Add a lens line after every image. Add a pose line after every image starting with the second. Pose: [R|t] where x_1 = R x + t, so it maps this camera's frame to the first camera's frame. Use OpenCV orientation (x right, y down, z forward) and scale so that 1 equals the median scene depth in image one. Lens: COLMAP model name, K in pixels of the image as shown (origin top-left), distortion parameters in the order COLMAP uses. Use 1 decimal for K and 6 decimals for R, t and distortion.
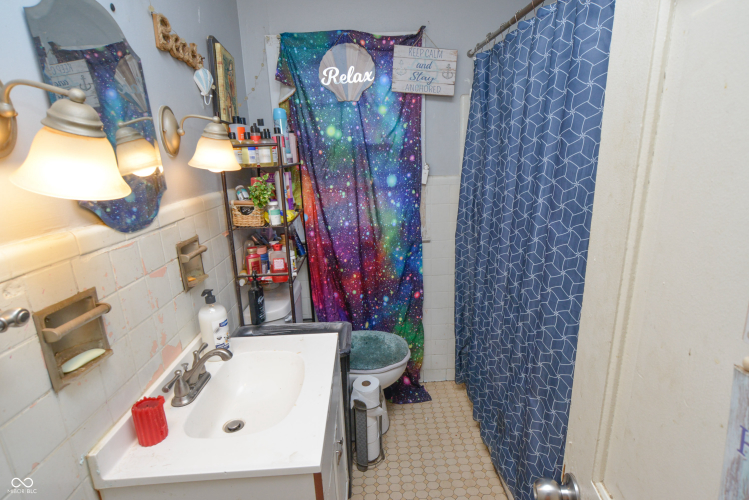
lens RADIAL K [[369.8, 0, 374.6], [0, 369.8, 248.8], [0, 0, 1]] dist [-0.019446, 0.013972]
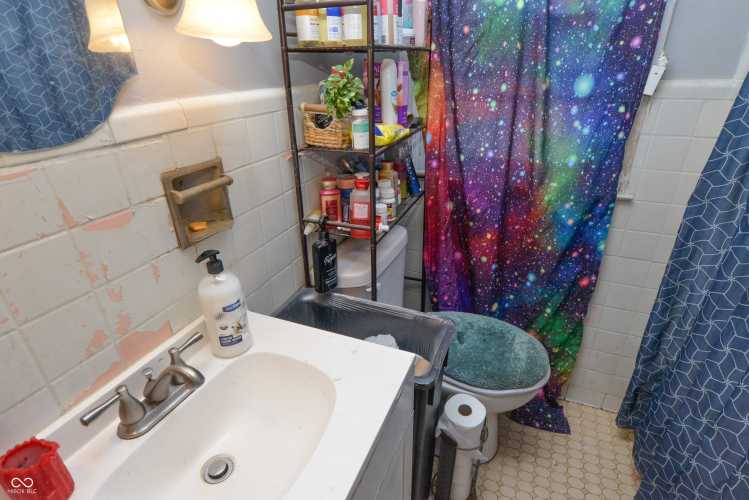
lens RADIAL K [[398.0, 0, 375.4], [0, 398.0, 255.7], [0, 0, 1]] dist [-0.019486, 0.008135]
pose [[0.912632, 0.199655, -0.356708, 0.023450], [-0.116115, 0.963282, 0.242086, -0.043559], [0.391945, -0.179517, 0.902304, 0.287301]]
